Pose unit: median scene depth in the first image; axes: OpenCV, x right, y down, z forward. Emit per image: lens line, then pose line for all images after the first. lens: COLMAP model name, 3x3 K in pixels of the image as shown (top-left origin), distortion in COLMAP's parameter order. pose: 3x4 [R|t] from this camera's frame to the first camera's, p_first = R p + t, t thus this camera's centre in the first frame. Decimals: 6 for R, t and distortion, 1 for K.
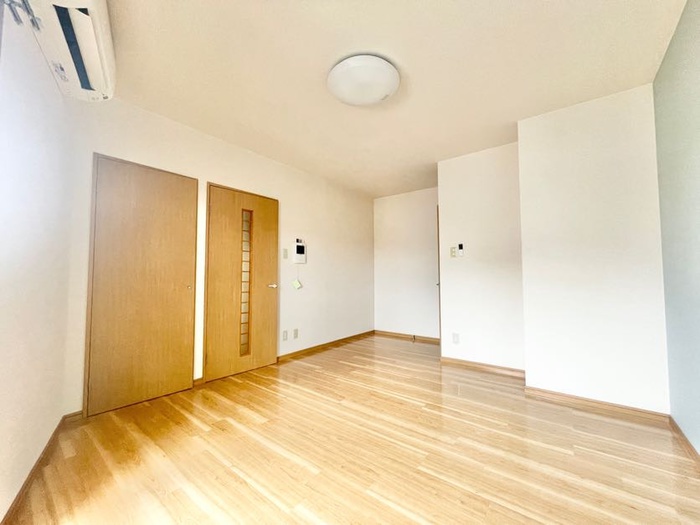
lens RADIAL K [[284.7, 0, 348.7], [0, 284.7, 262.5], [0, 0, 1]] dist [-0.002991, -0.000314]
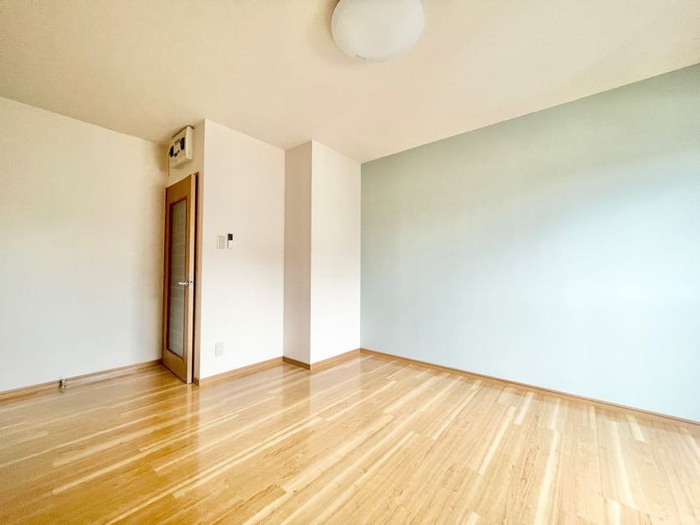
lens RADIAL K [[284.7, 0, 348.7], [0, 284.7, 262.5], [0, 0, 1]] dist [-0.002991, -0.000314]
pose [[0.020787, 0.035651, 0.999148, -0.714651], [-0.051865, 0.998057, -0.034533, 0.049952], [-0.998438, -0.051103, 0.022595, 1.033923]]
